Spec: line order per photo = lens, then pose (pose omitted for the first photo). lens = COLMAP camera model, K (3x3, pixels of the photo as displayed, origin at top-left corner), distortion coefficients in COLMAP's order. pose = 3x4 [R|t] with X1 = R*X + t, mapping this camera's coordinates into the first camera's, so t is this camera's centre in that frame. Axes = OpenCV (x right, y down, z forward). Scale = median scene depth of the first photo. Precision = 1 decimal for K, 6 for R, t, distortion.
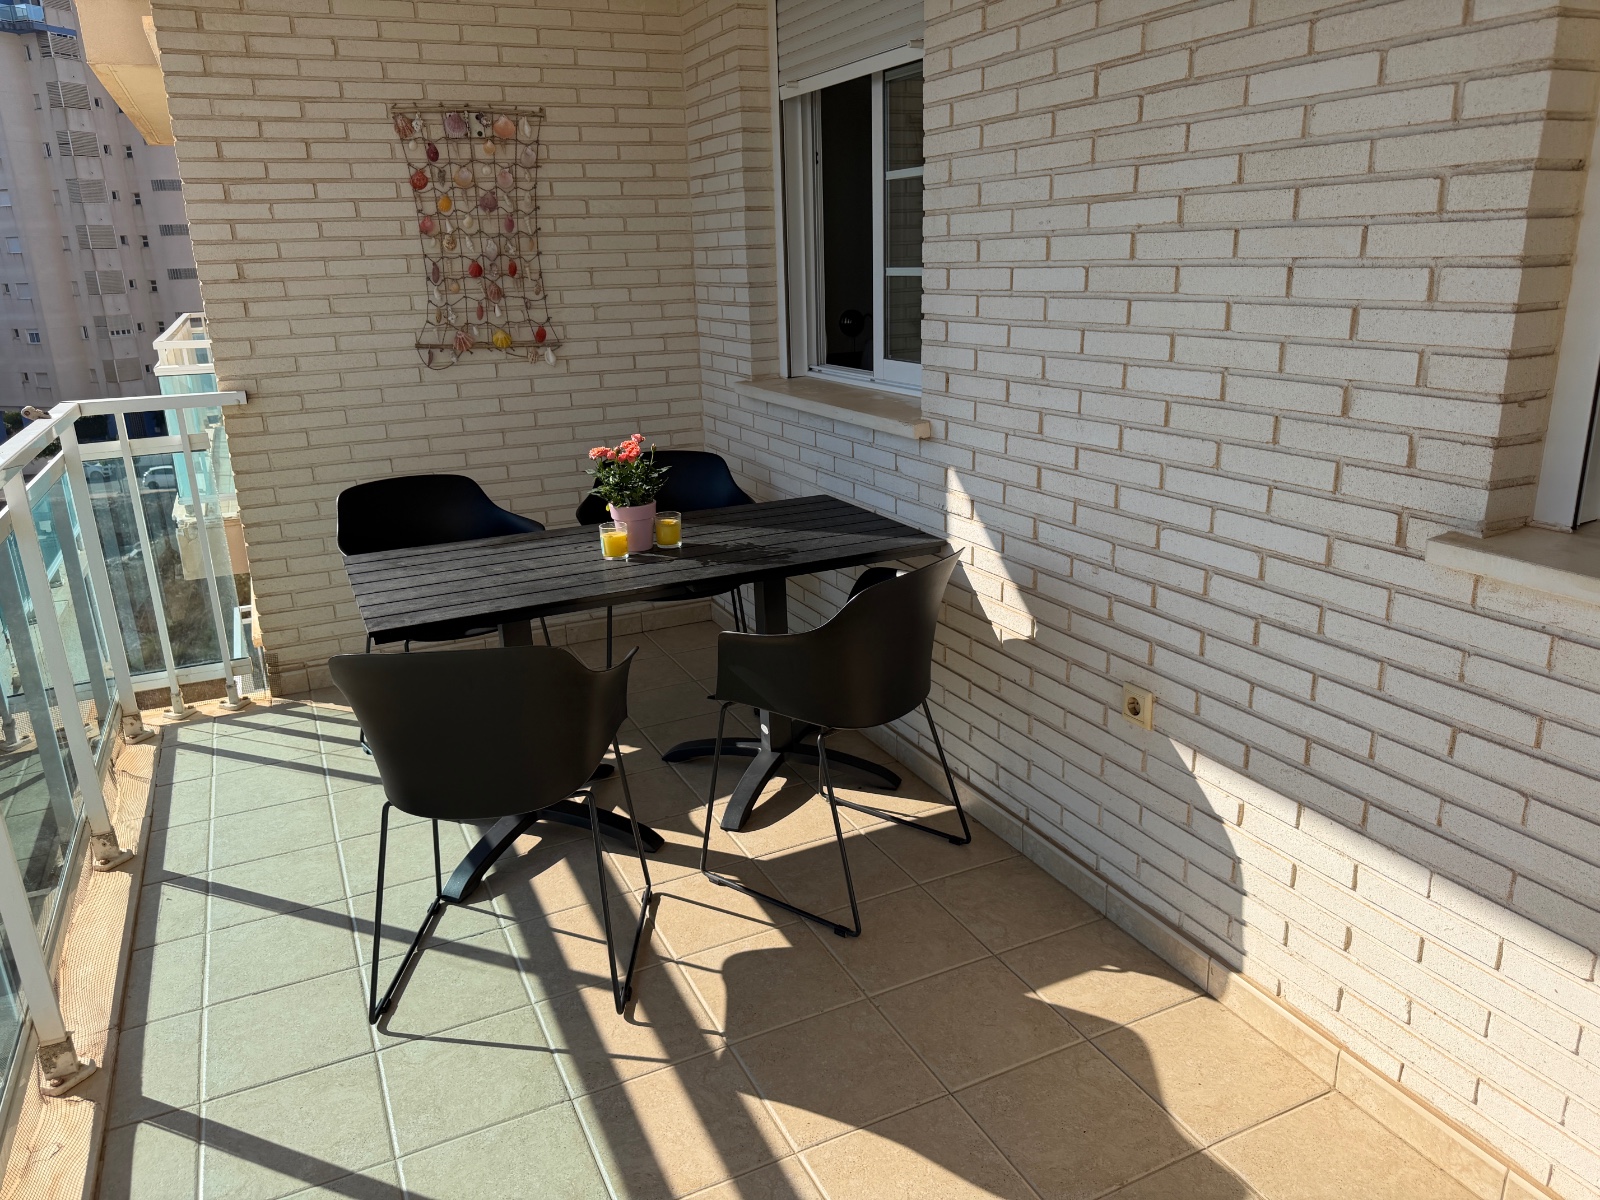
lens RADIAL K [[1141.3, 0, 796.7], [0, 1141.3, 595.0], [0, 0, 1]] dist [0.062066, -0.071573]
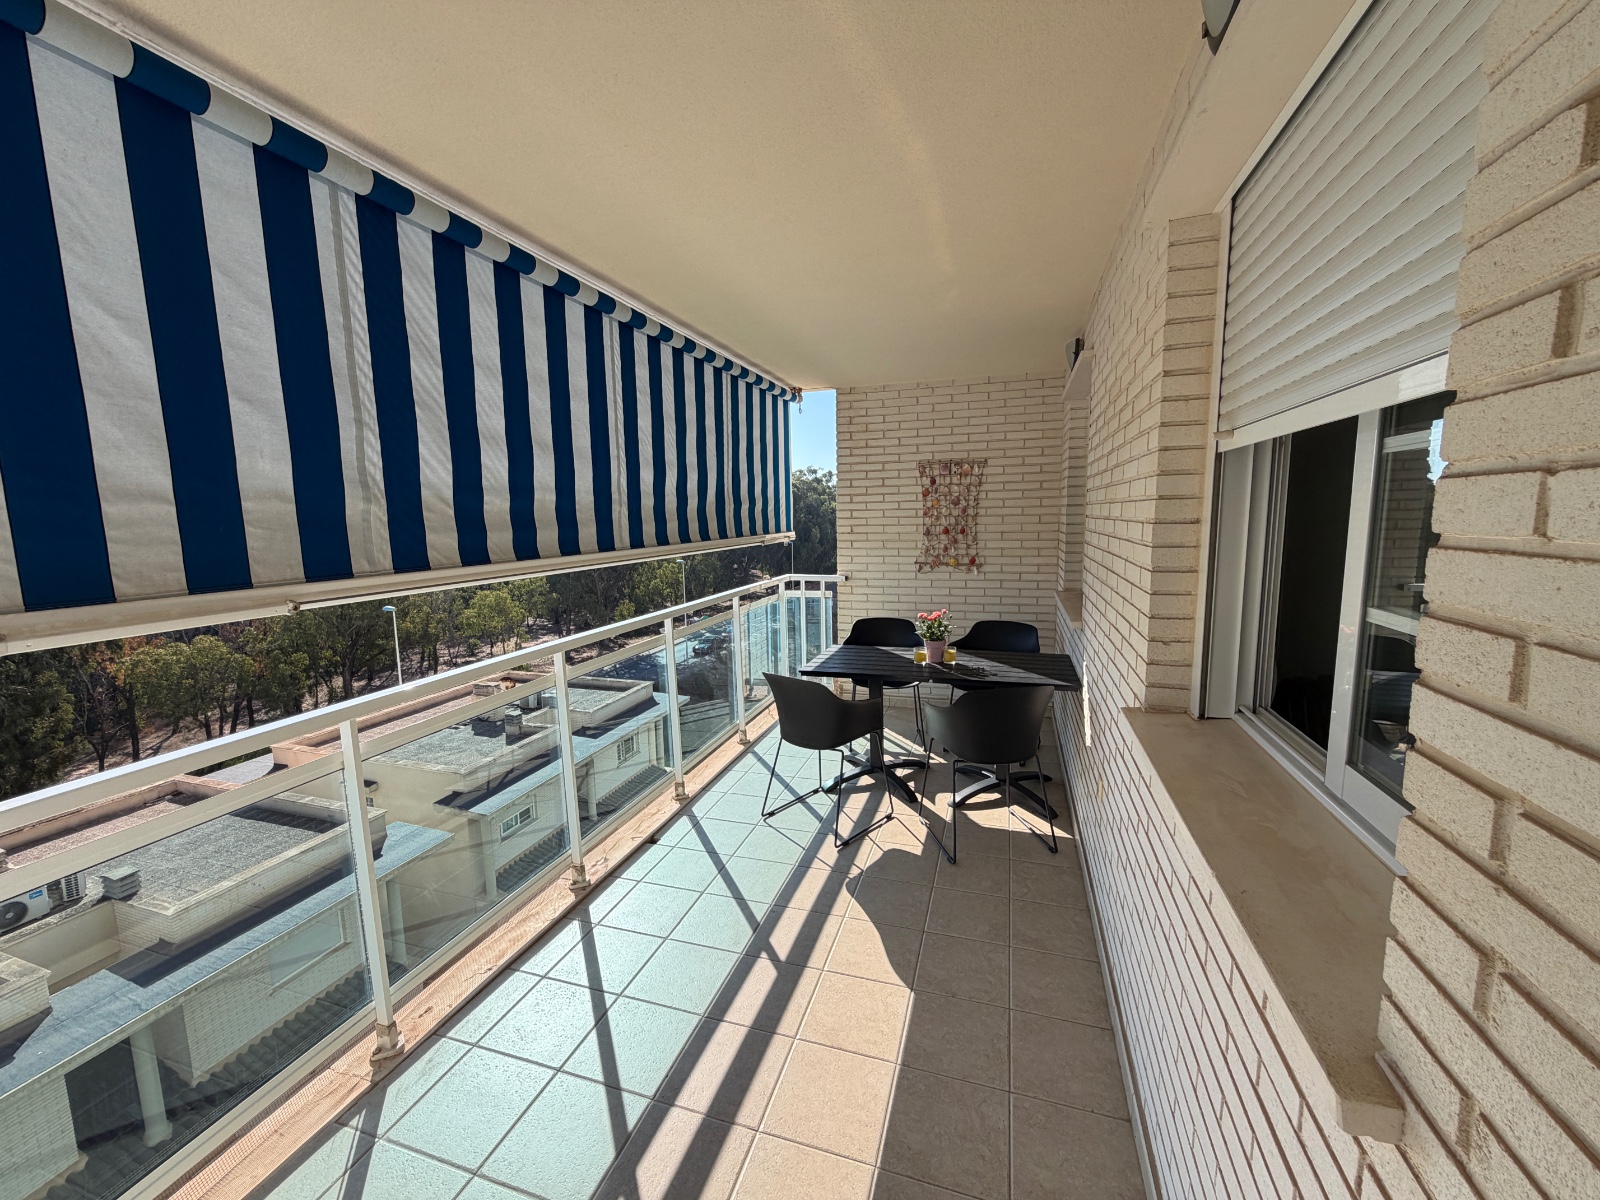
lens RADIAL K [[639.4, 0, 797.3], [0, 639.4, 600.4], [0, 0, 1]] dist [-0.000750, 0.000217]
pose [[0.730865, 0.111403, -0.673369, 0.392354], [-0.200312, 0.978154, -0.055588, -0.030246], [0.652466, 0.175511, 0.737214, -0.072361]]
